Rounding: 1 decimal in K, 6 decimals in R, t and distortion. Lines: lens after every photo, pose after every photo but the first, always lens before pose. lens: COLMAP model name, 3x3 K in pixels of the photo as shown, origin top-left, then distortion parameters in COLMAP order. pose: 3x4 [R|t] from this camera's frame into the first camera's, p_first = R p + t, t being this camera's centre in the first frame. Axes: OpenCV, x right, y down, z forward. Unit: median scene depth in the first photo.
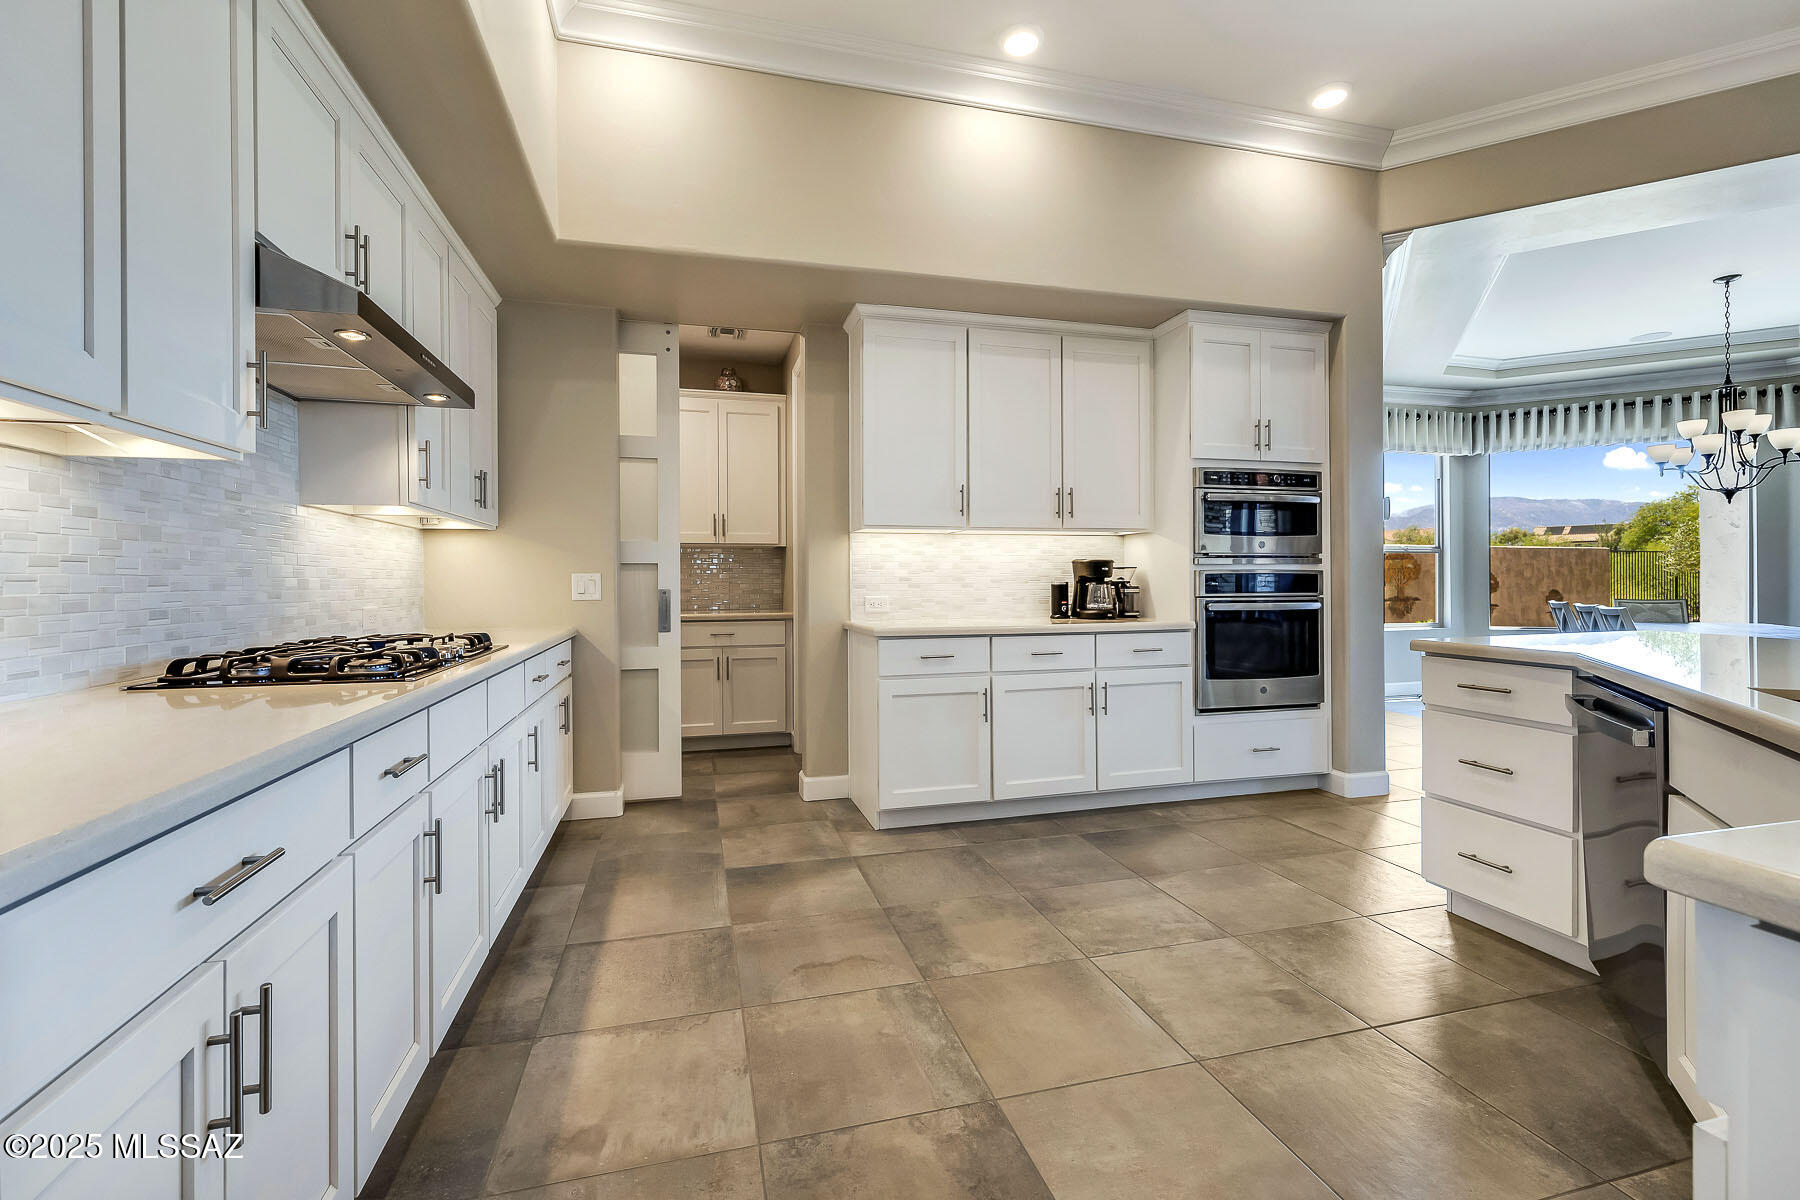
lens RADIAL K [[764.4, 0, 893.6], [0, 764.4, 579.7], [0, 0, 1]] dist [-0.001919, 0.000617]
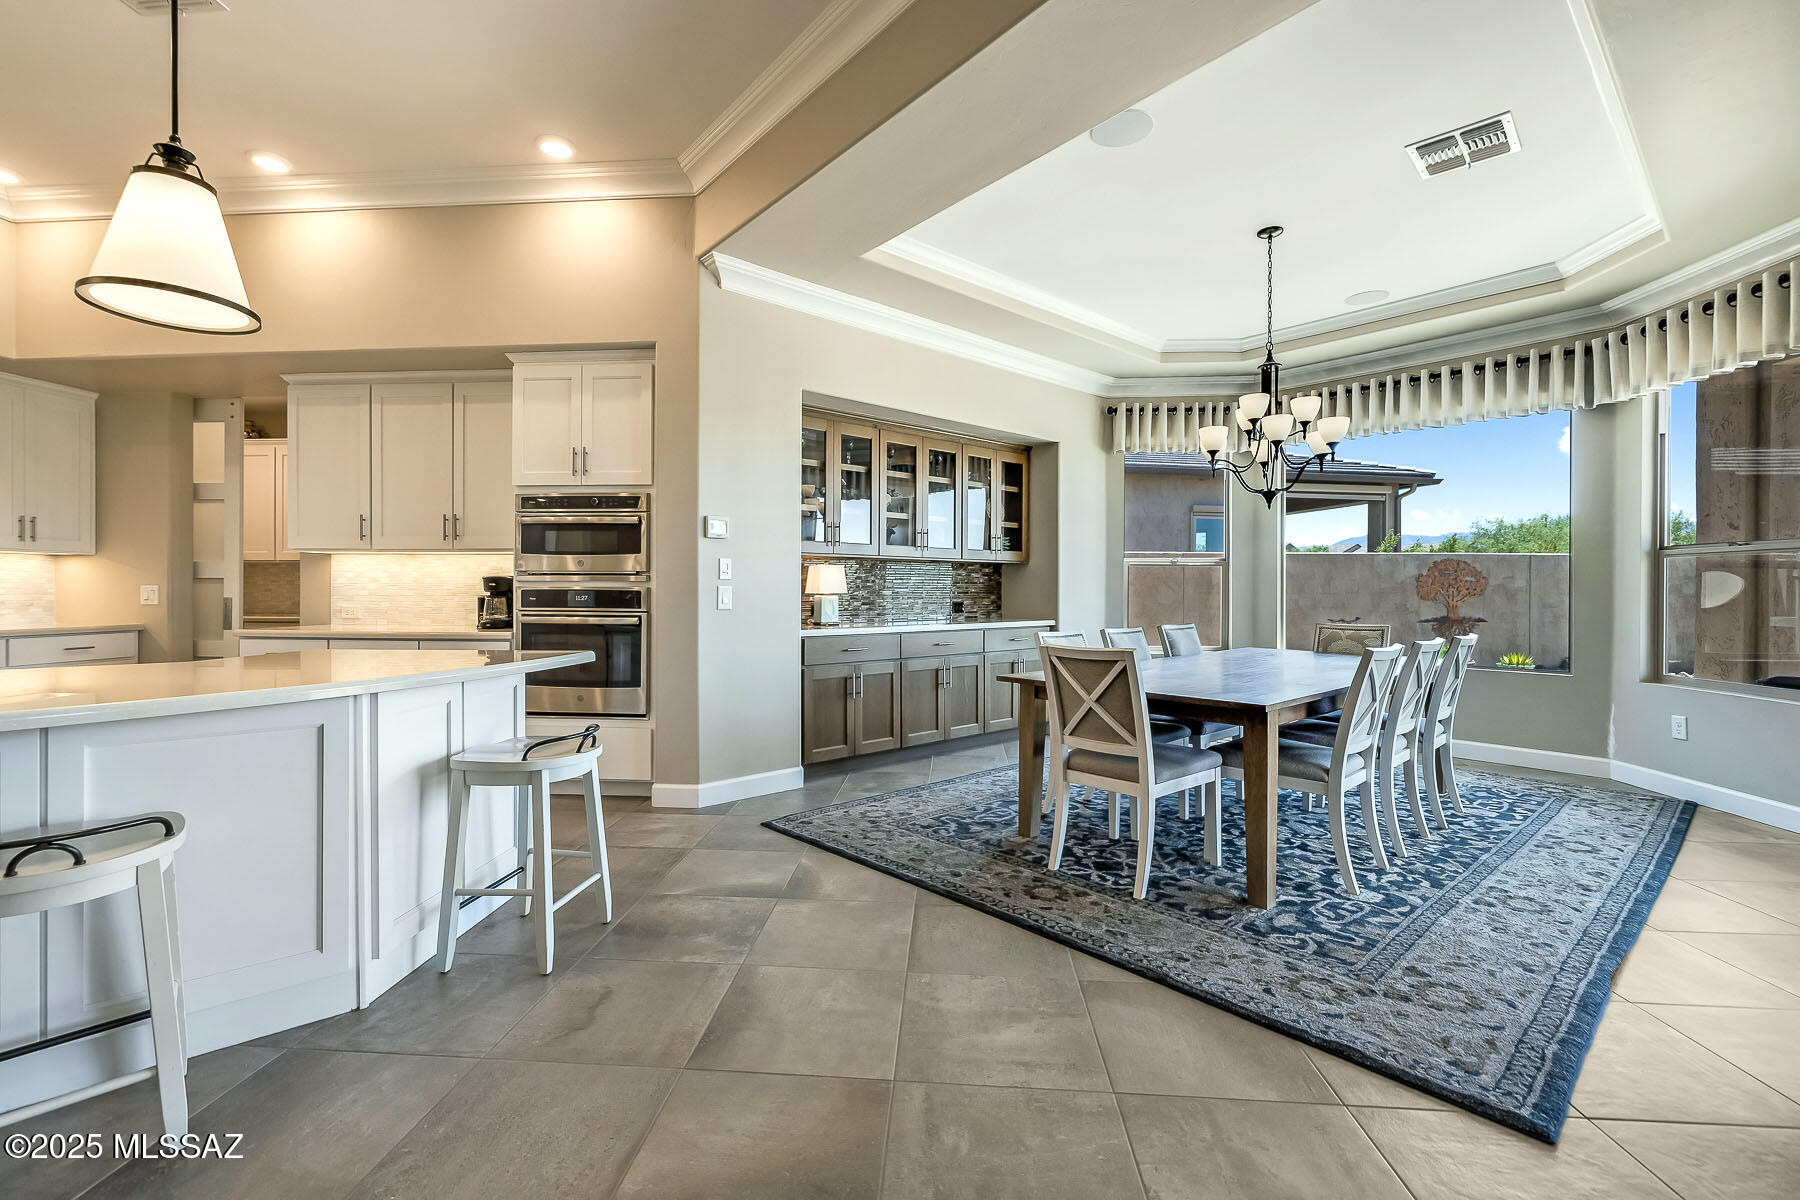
lens RADIAL K [[764.4, 0, 895.6], [0, 764.4, 596.0], [0, 0, 1]] dist [-0.001919, 0.000617]
pose [[0.944968, 0.012284, -0.326931, 1.262194], [-0.009075, 0.999895, 0.011339, -0.015907], [0.327036, -0.007748, 0.944980, 0.126757]]
